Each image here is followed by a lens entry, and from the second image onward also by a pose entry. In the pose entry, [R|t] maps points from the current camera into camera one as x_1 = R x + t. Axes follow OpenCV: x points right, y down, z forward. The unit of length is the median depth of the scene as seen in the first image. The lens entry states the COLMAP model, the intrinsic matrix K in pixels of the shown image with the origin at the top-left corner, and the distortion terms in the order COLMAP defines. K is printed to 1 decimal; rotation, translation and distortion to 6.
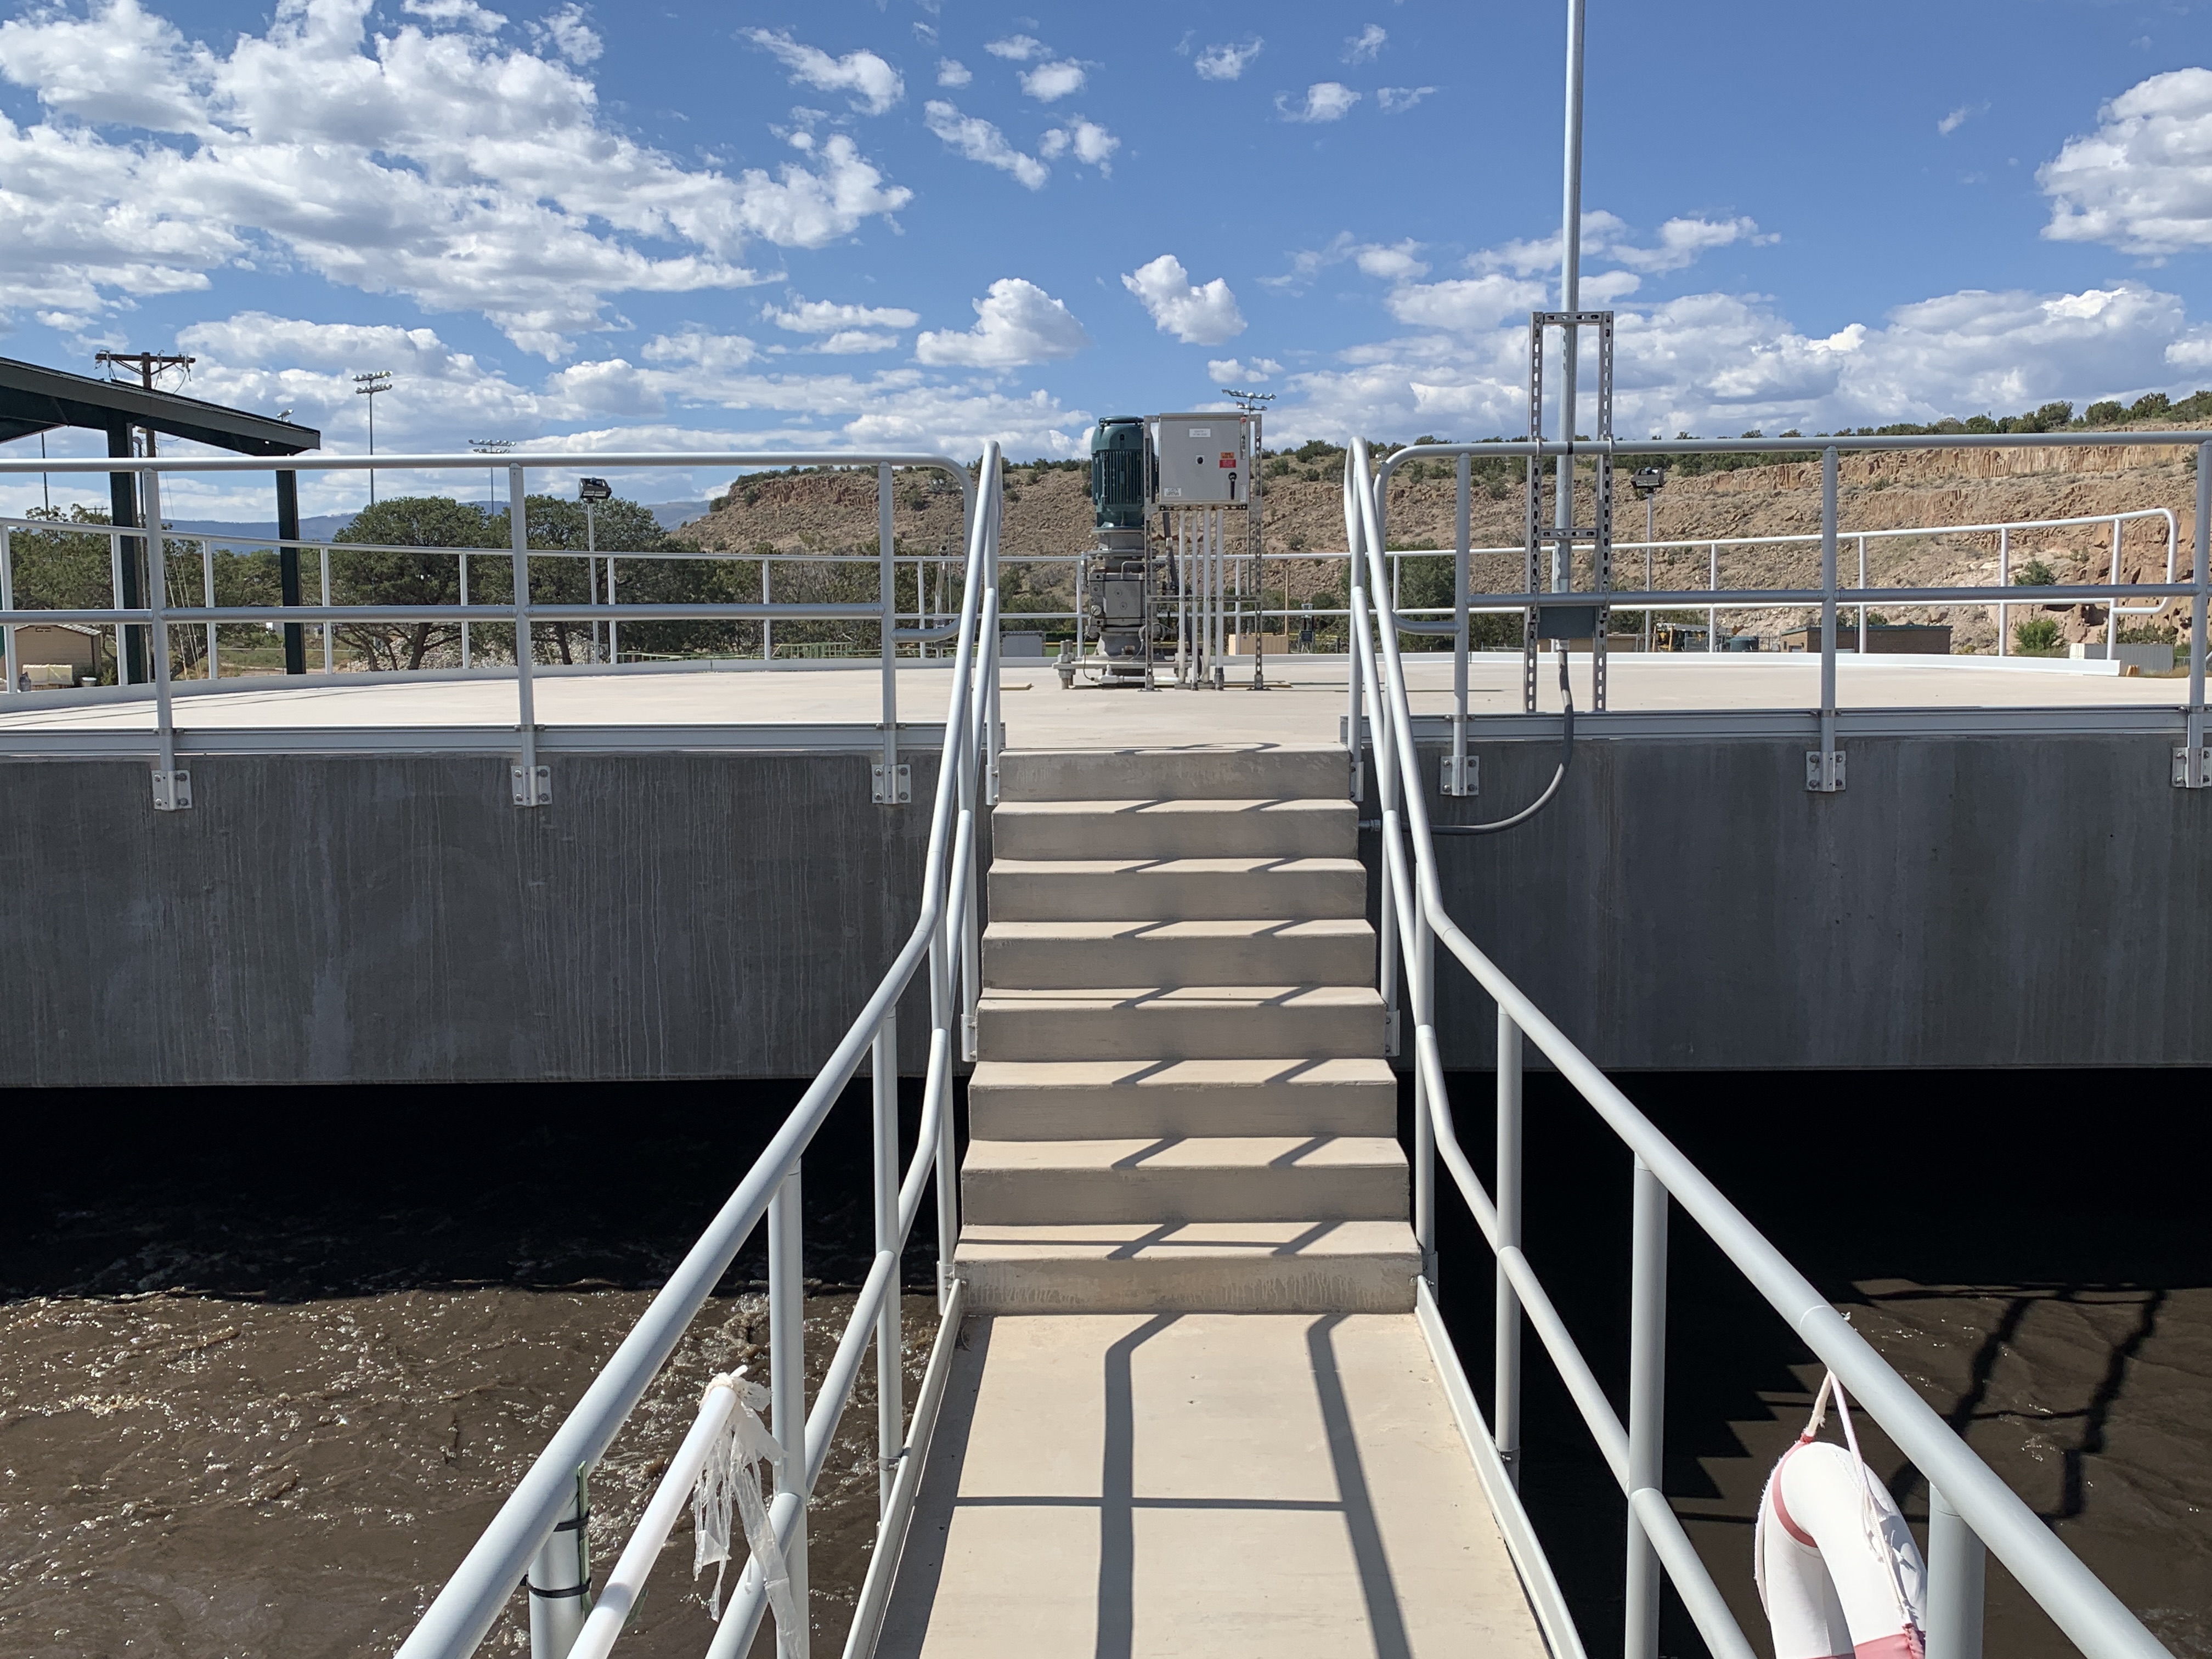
lens RADIAL K [[2095.7, 0, 1149.0], [0, 2095.7, 843.5], [0, 0, 1]] dist [-0.003969, 0.000000]
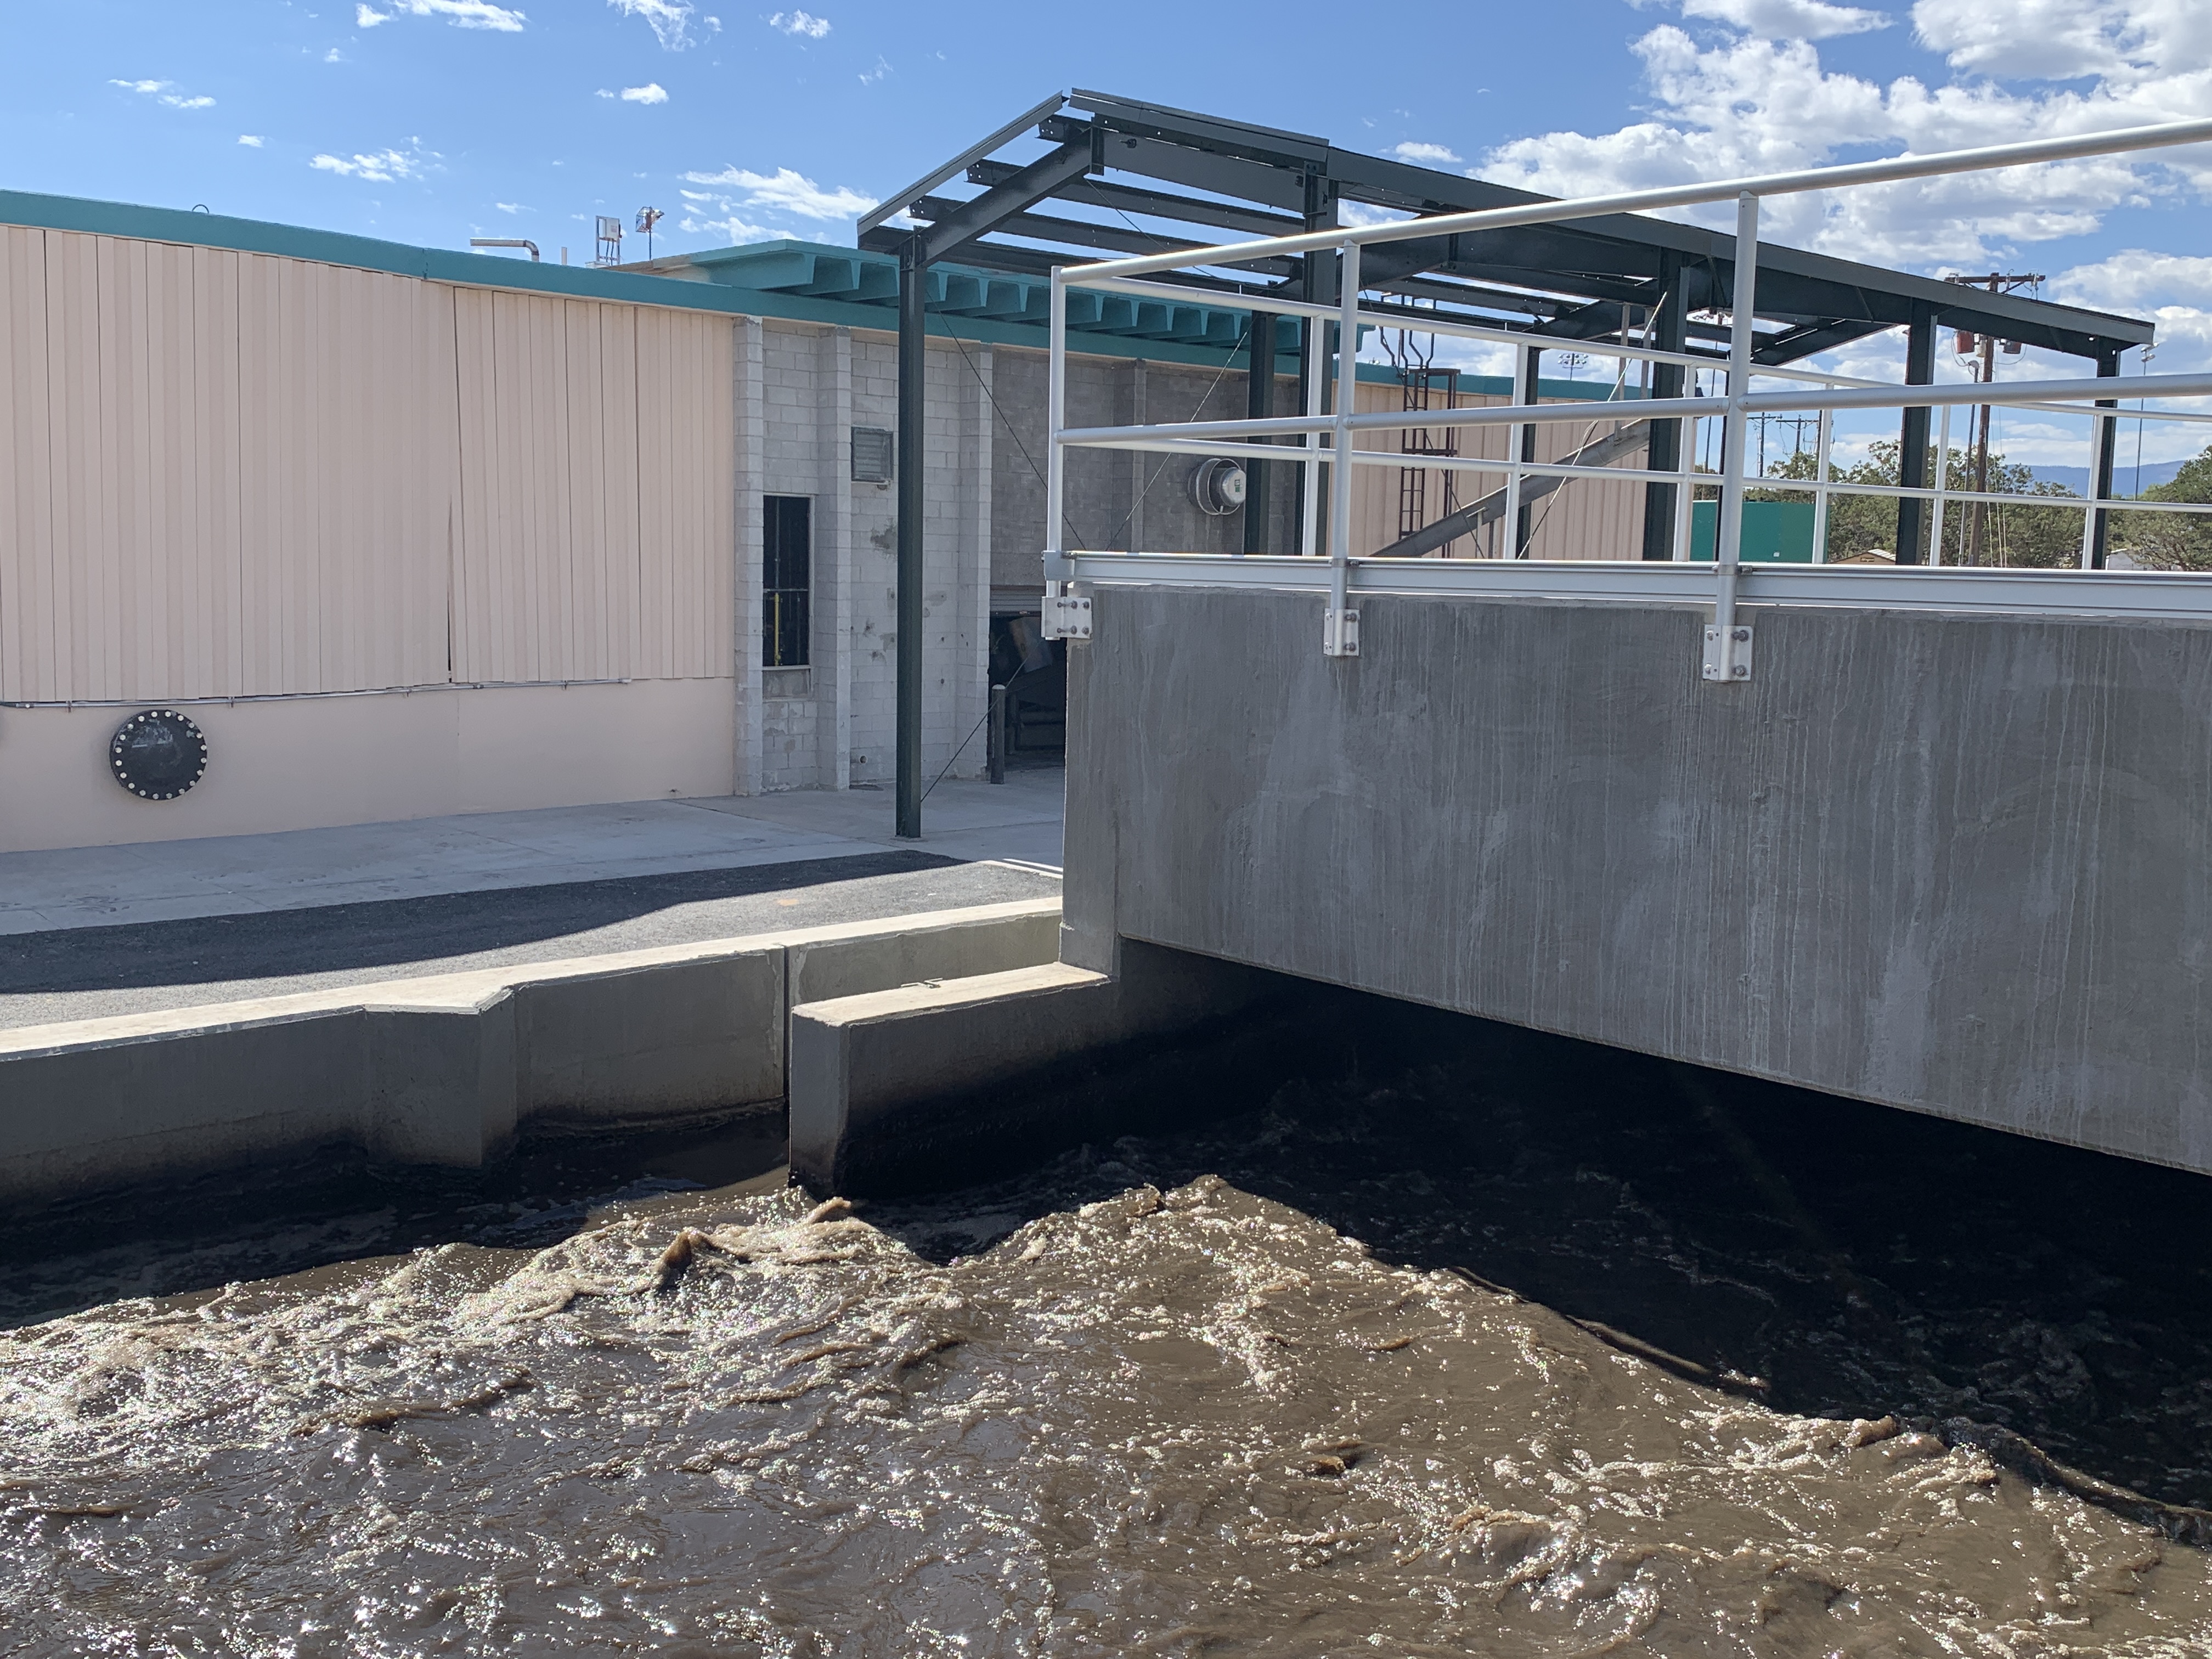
lens RADIAL K [[2095.7, 0, 1099.0], [0, 2095.7, 807.4], [0, 0, 1]] dist [-0.003969, 0.000000]
pose [[0.664177, 0.111575, -0.739202, -0.075411], [-0.105457, 0.992895, 0.055113, 0.009731], [0.740099, 0.041349, 0.671225, 0.360724]]
